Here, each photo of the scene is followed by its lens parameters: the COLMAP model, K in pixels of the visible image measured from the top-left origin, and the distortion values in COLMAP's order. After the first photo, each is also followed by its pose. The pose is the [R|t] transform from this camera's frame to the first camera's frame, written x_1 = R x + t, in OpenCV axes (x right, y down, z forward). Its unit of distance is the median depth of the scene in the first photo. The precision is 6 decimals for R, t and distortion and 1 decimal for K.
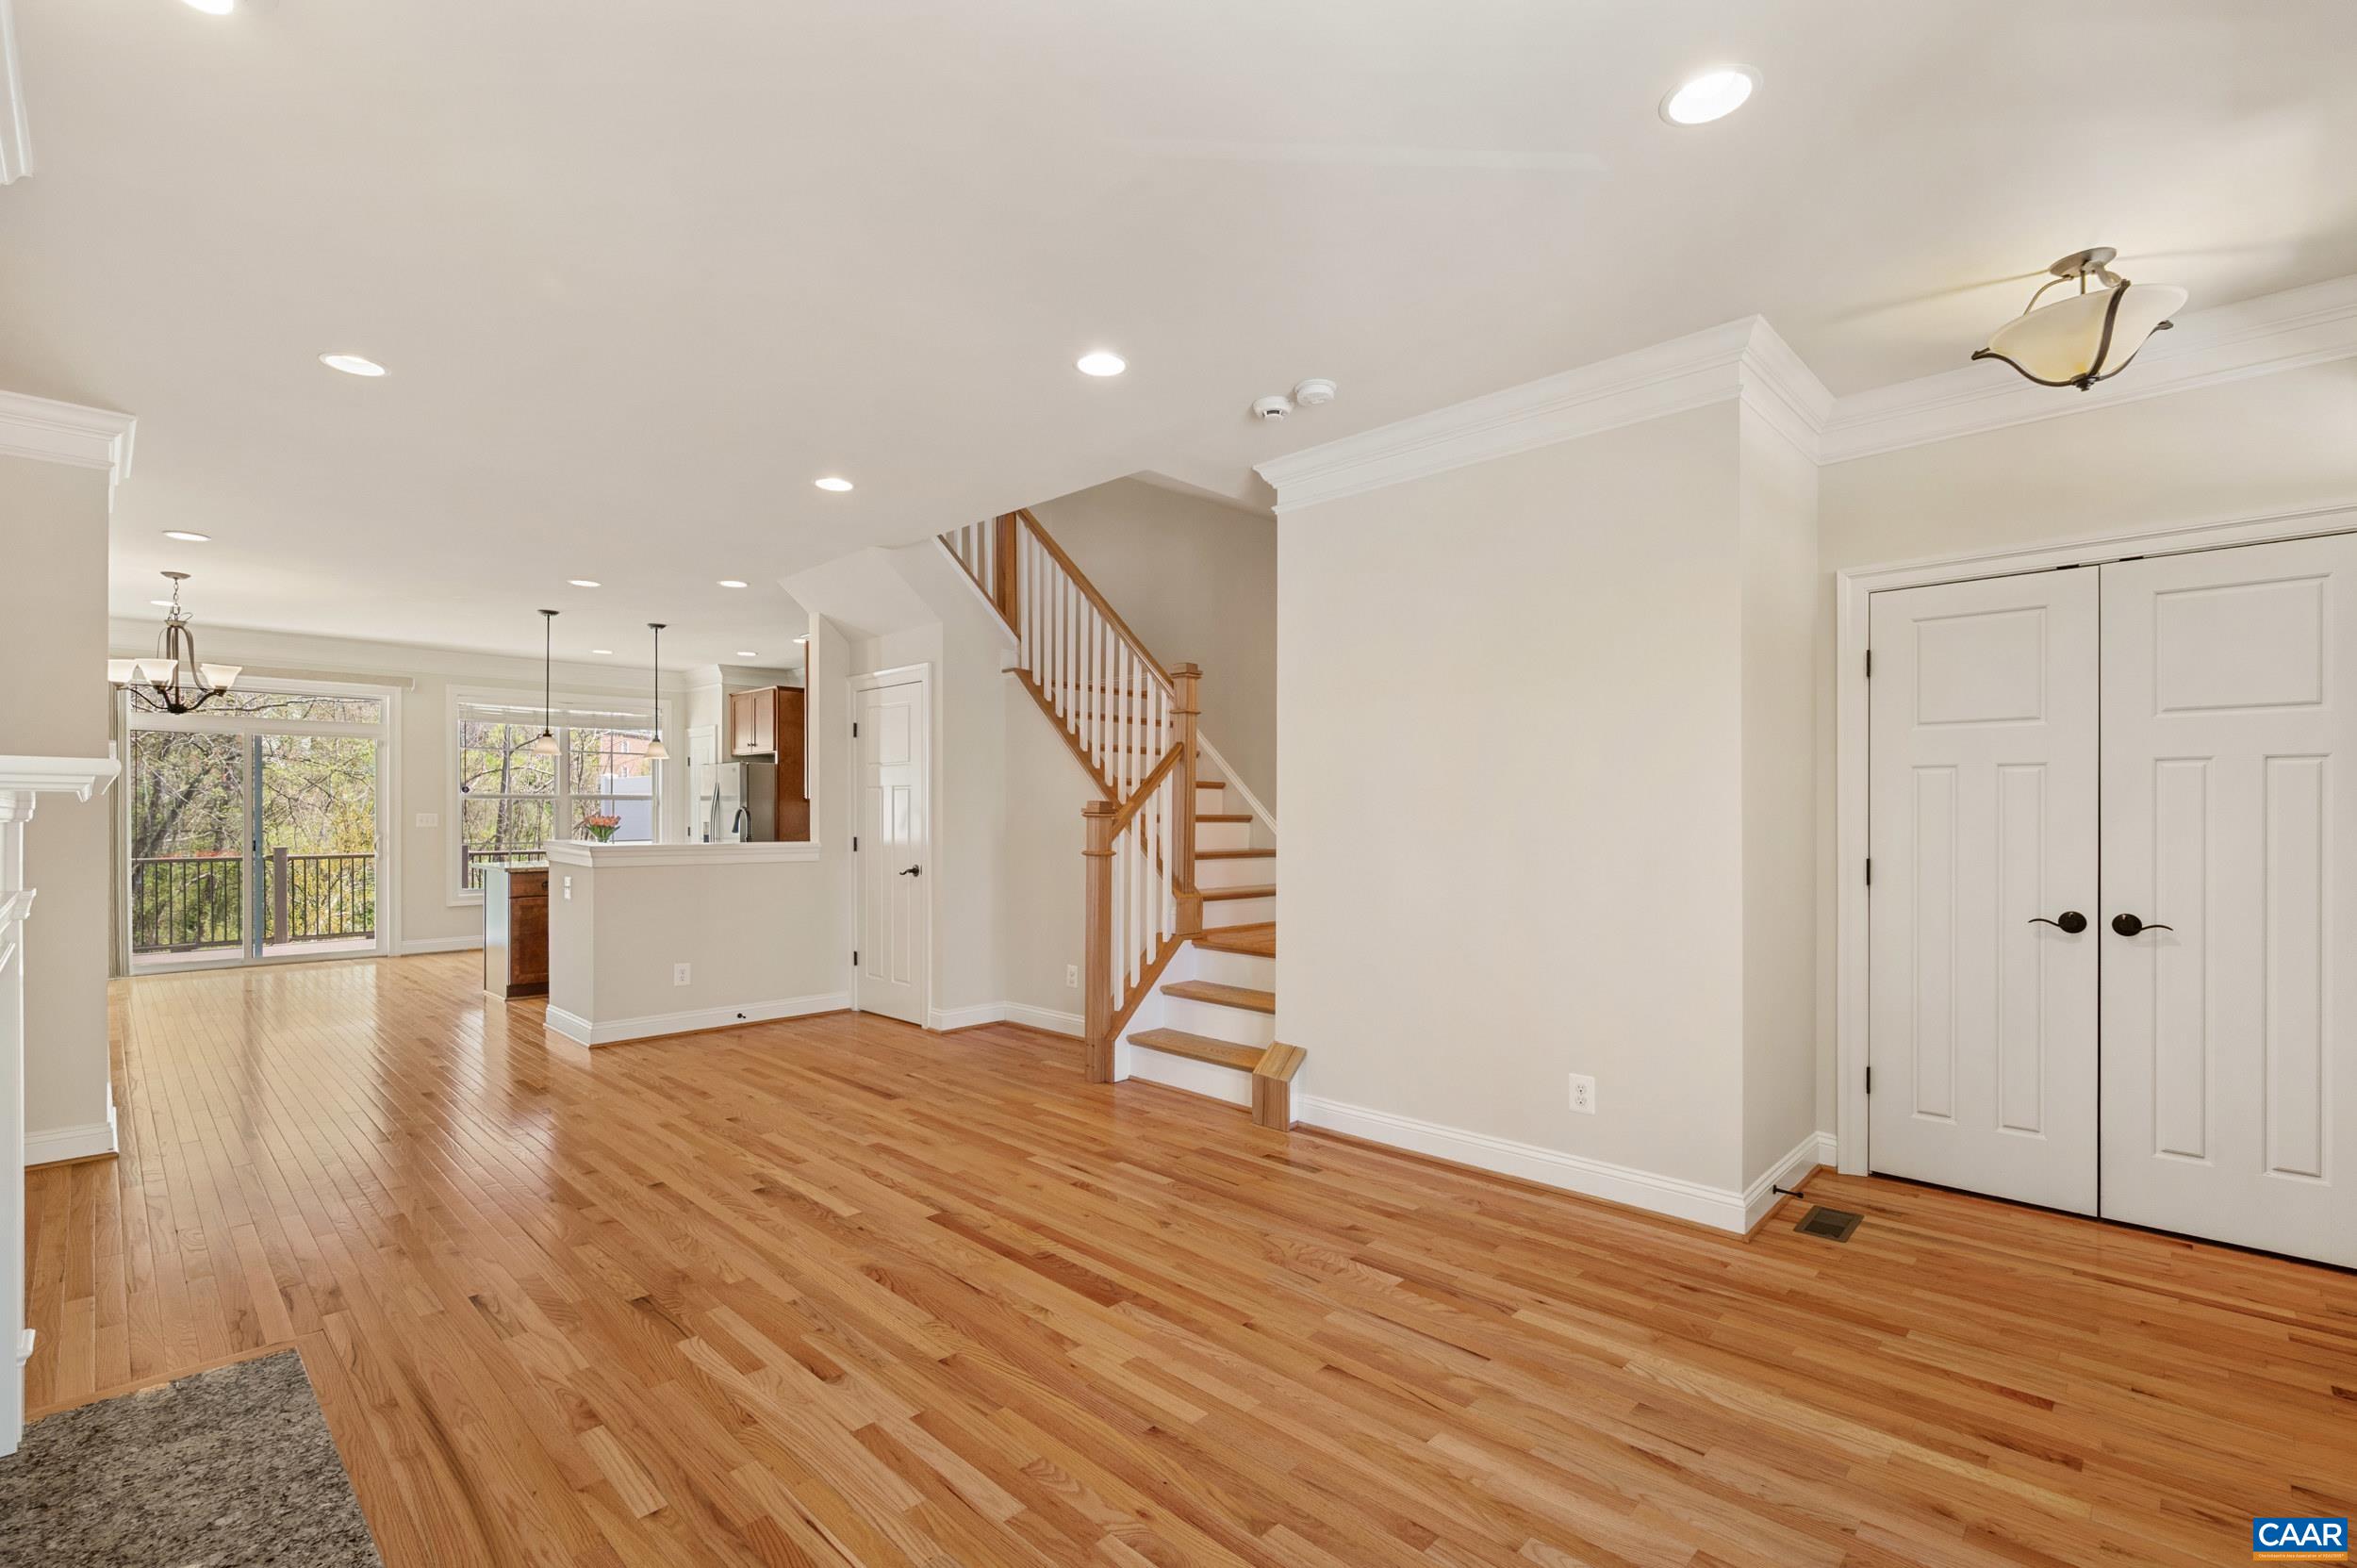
lens RADIAL K [[1045.9, 0, 1183.0], [0, 1045.9, 802.9], [0, 0, 1]] dist [-0.001822, -0.000300]
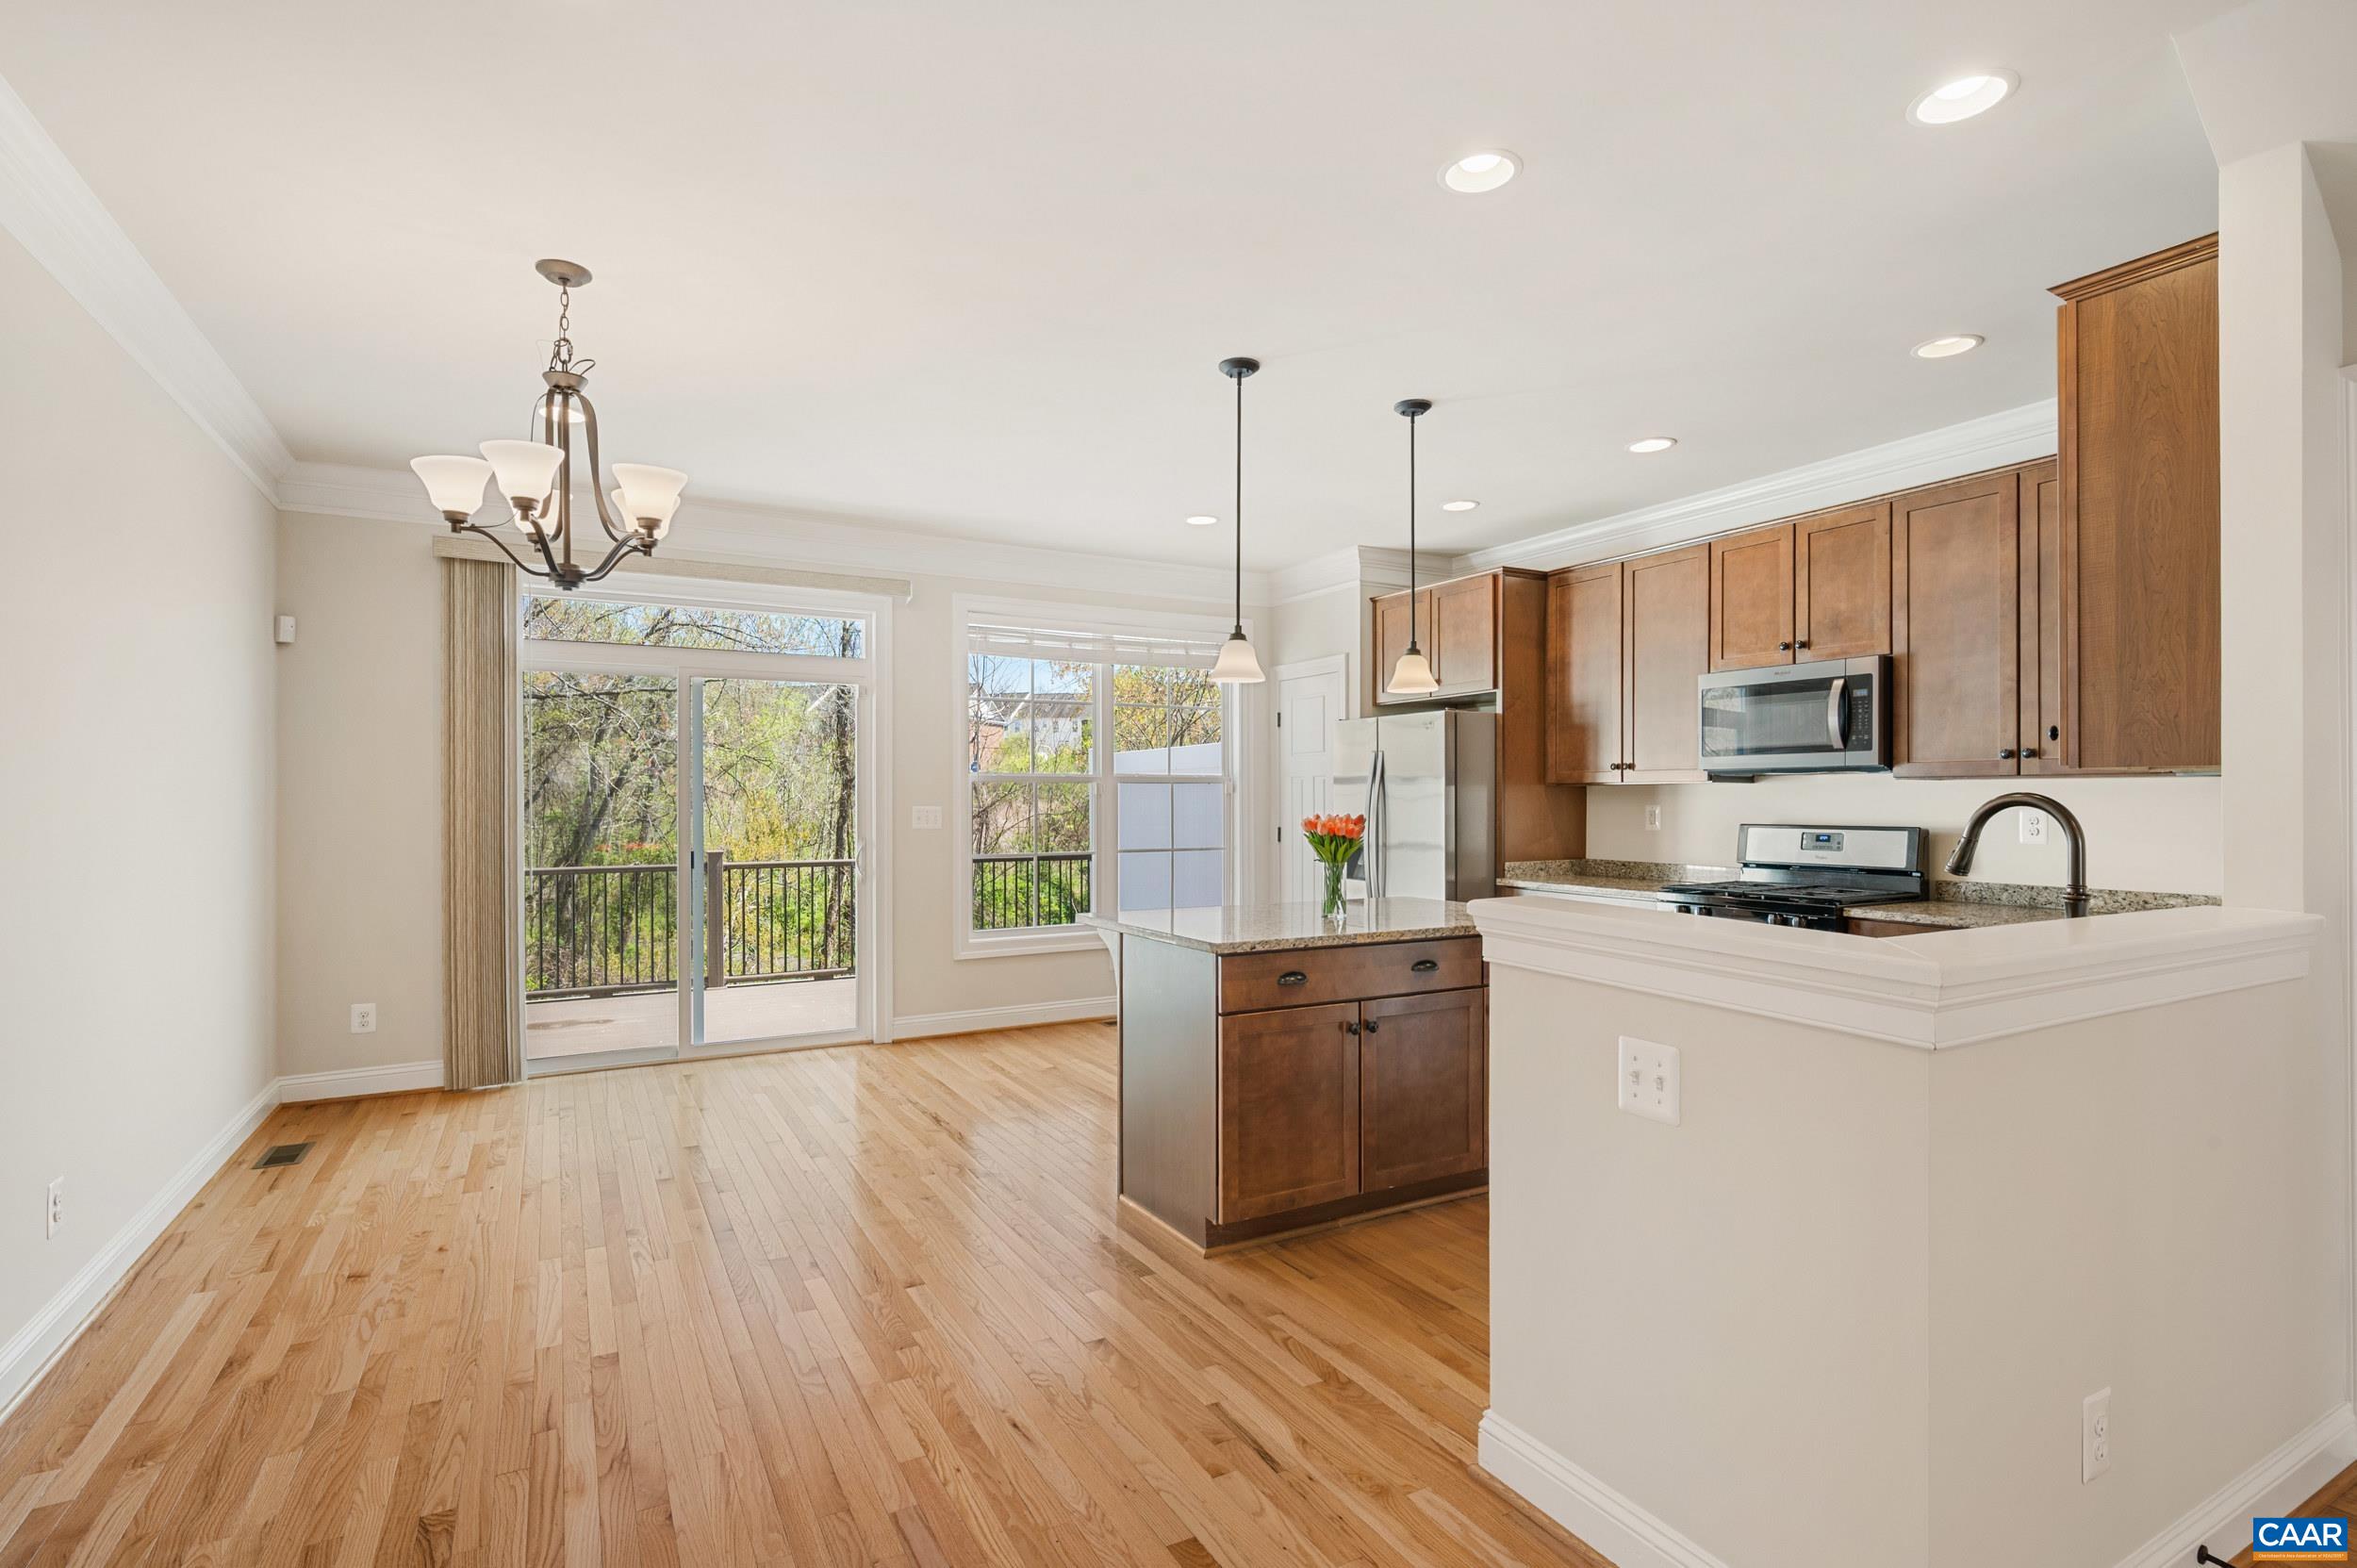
lens RADIAL K [[1105.9, 0, 1178.5], [0, 1105.9, 784.0], [0, 0, 1]] dist [0.001028, 0.000142]
pose [[0.956566, -0.005081, -0.291473, -1.052513], [0.004099, 0.999984, -0.003977, 0.000470], [0.291489, 0.002610, 0.956571, 1.138526]]
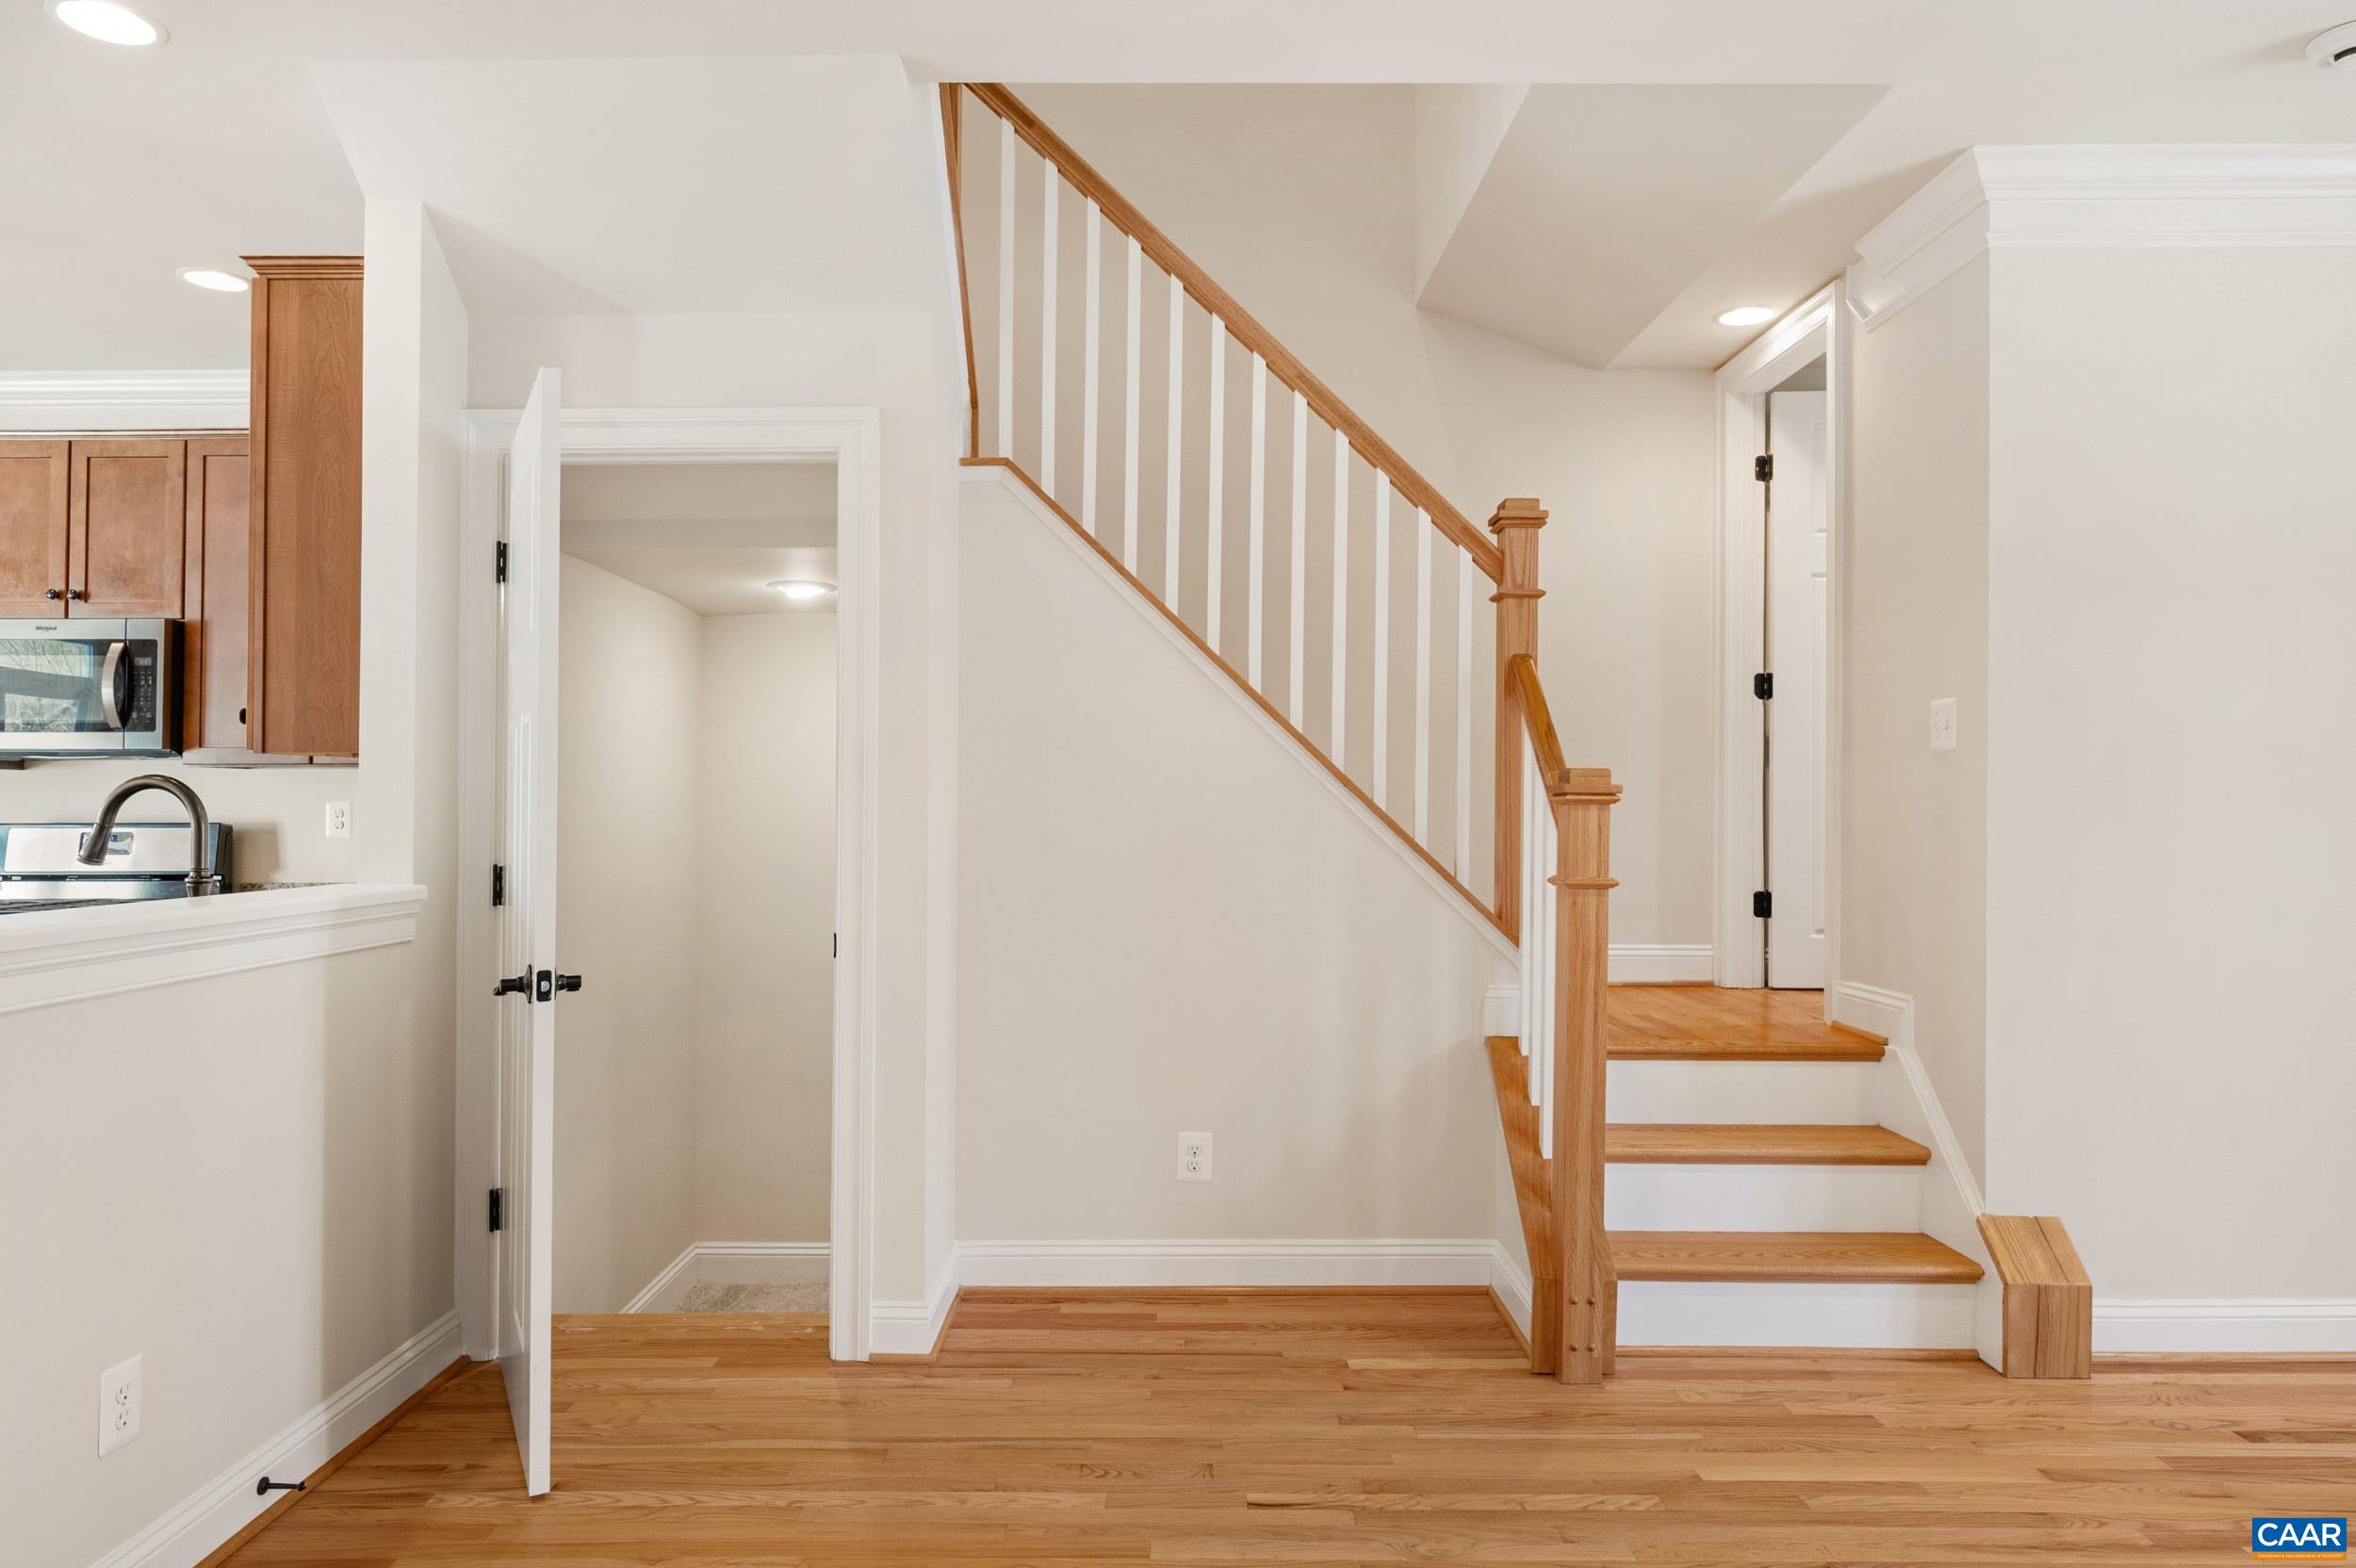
lens RADIAL K [[1418.9, 0, 1173.1], [0, 1418.9, 778.7], [0, 0, 1]] dist [-0.001280, -0.000840]
pose [[0.724138, 0.008401, 0.689604, -0.903793], [-0.004698, 0.999963, -0.007248, 0.010217], [-0.689640, 0.002009, 0.724150, 0.939261]]
